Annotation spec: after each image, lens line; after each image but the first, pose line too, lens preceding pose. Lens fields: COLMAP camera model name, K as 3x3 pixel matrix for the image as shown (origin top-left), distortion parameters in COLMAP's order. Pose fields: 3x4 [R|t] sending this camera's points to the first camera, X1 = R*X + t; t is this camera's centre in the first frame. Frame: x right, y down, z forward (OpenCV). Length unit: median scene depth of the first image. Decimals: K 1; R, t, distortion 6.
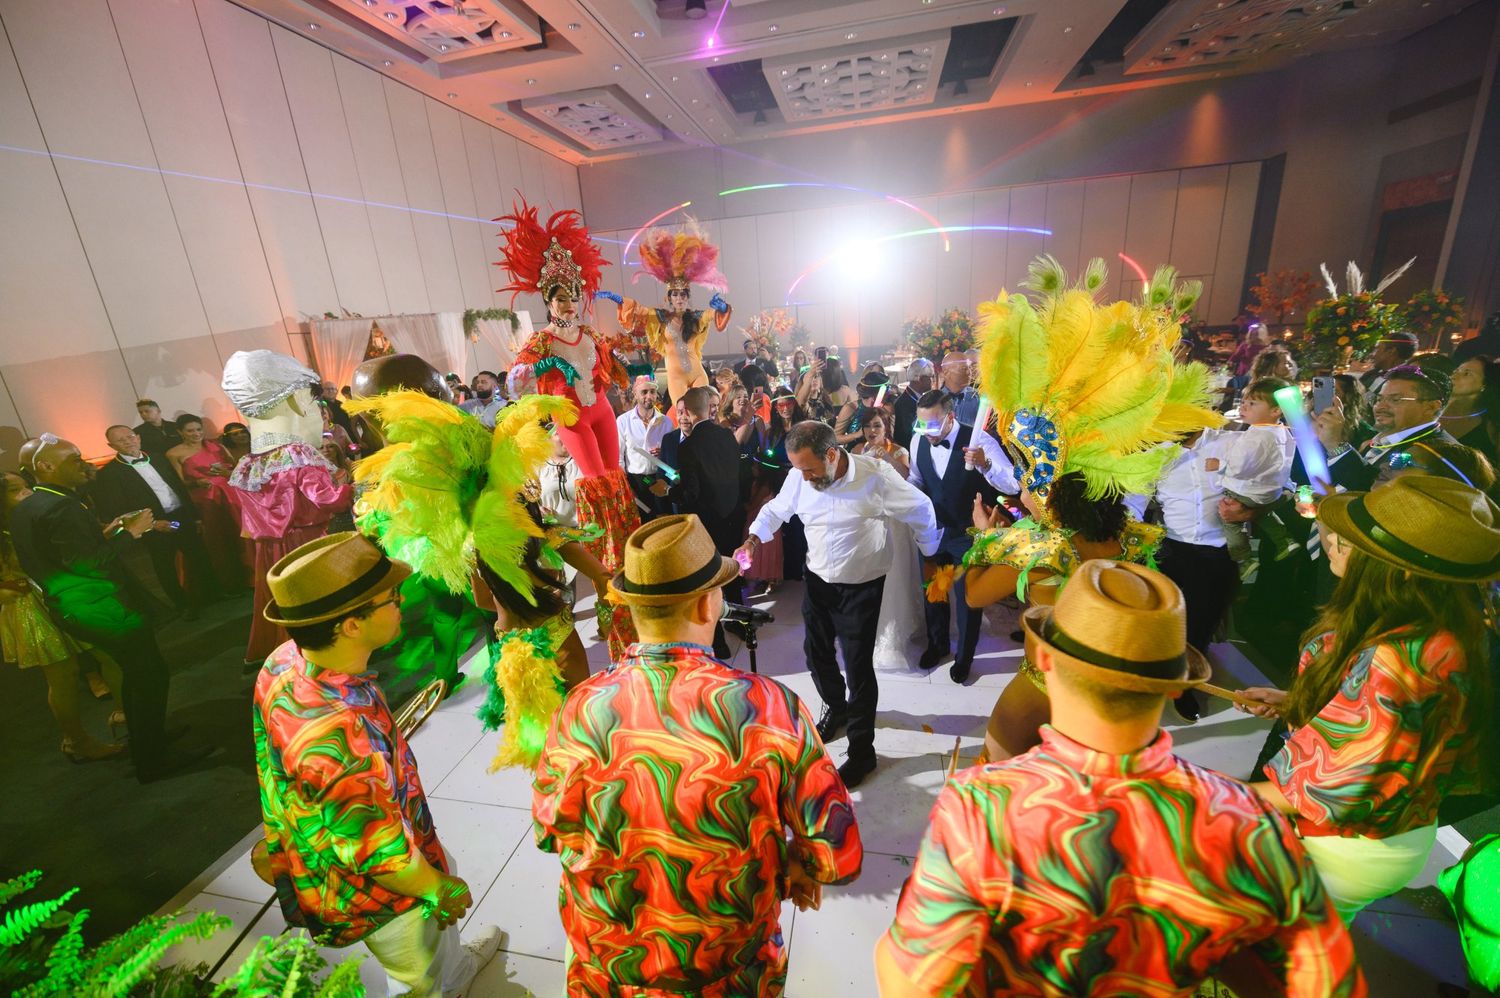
lens RADIAL K [[597.7, 0, 745.5], [0, 597.7, 493.3], [0, 0, 1]] dist [0.000156, -0.001053]
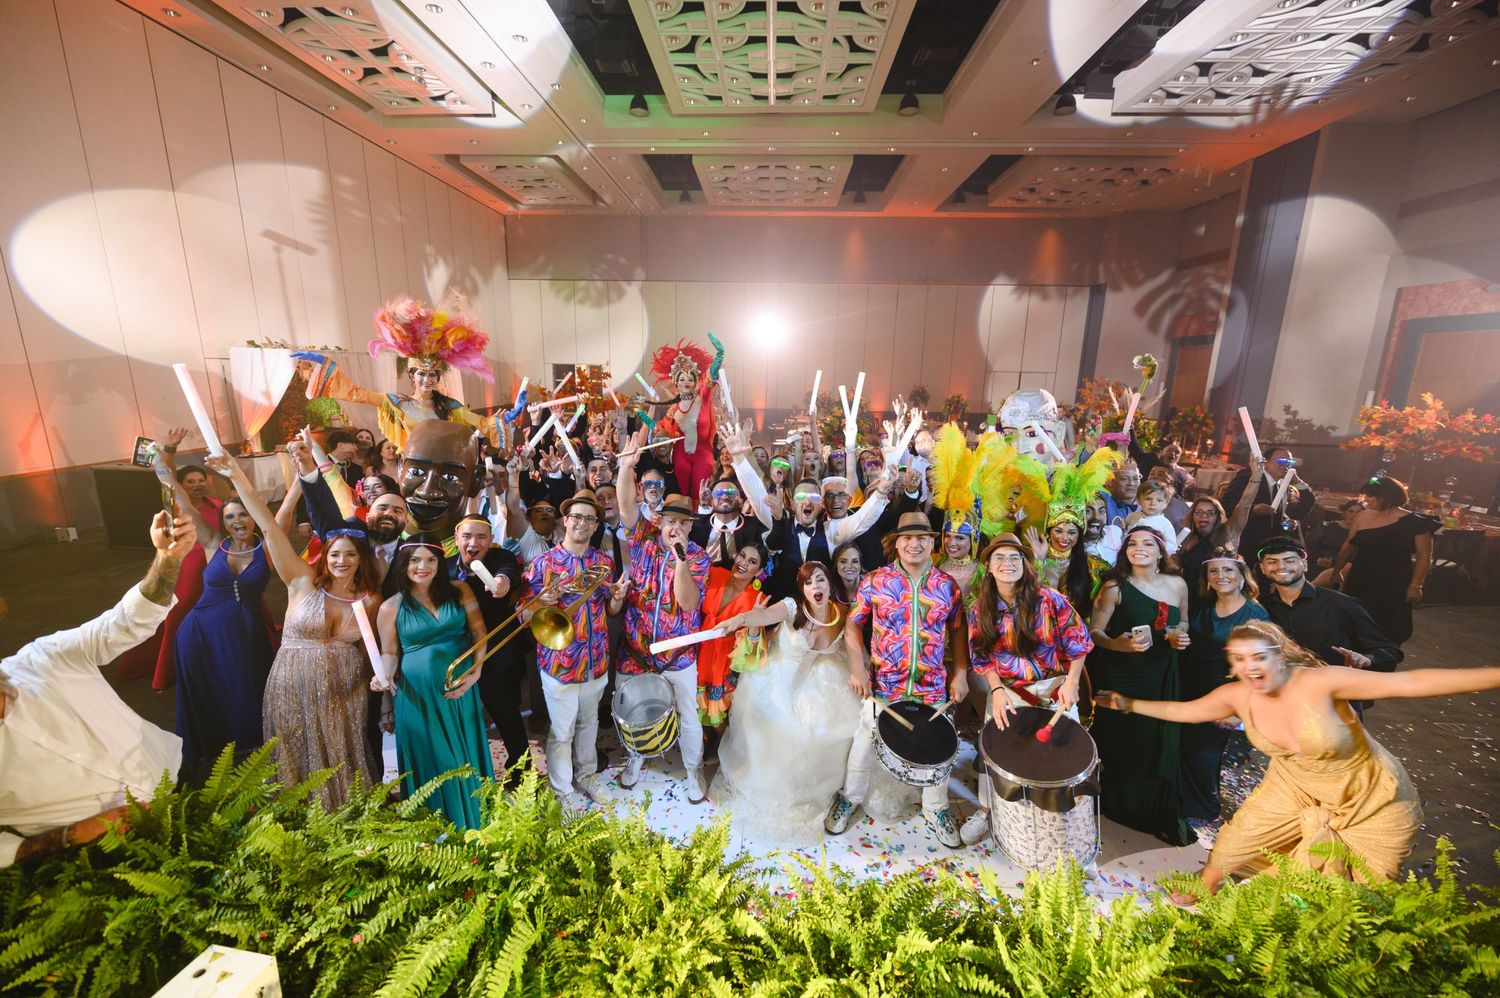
lens RADIAL K [[597.7, 0, 744.0], [0, 597.7, 503.8], [0, 0, 1]] dist [0.000156, -0.001053]
pose [[0.984109, 0.048963, 0.170684, -0.041726], [-0.037638, 0.996909, -0.068968, 0.005244], [-0.173533, 0.061448, 0.982909, -0.090758]]
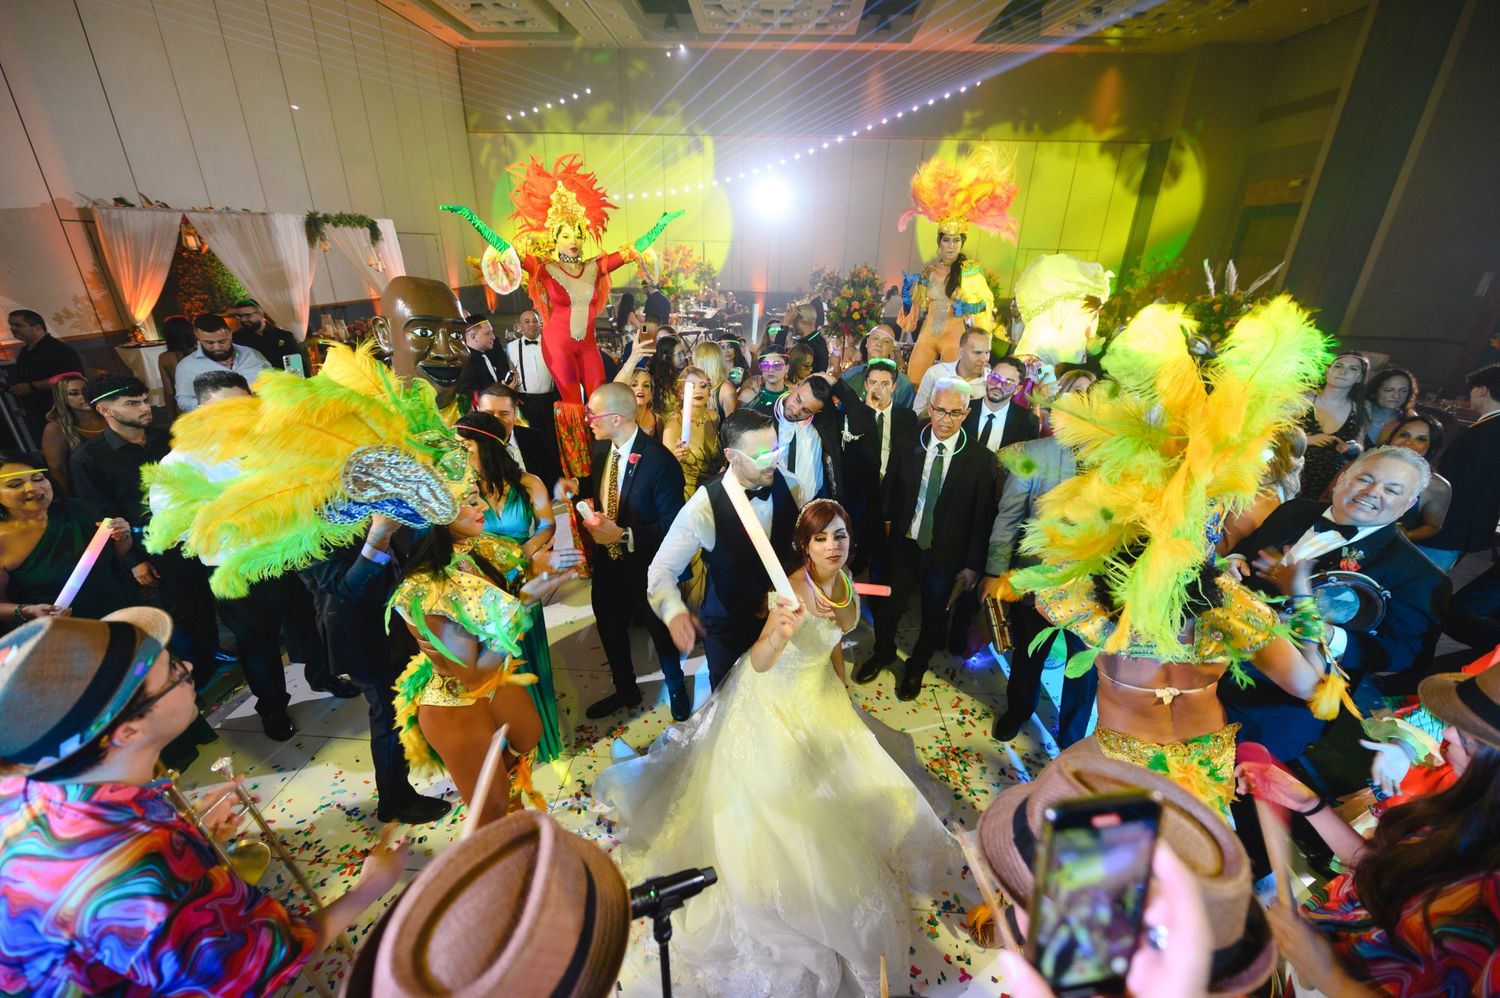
lens RADIAL K [[597.7, 0, 747.2], [0, 597.7, 496.1], [0, 0, 1]] dist [0.000156, -0.001053]
pose [[0.985004, 0.026089, 0.170546, 0.004515], [-0.043709, 0.993987, 0.100395, -0.020350], [-0.166902, -0.106344, 0.980222, 0.031291]]
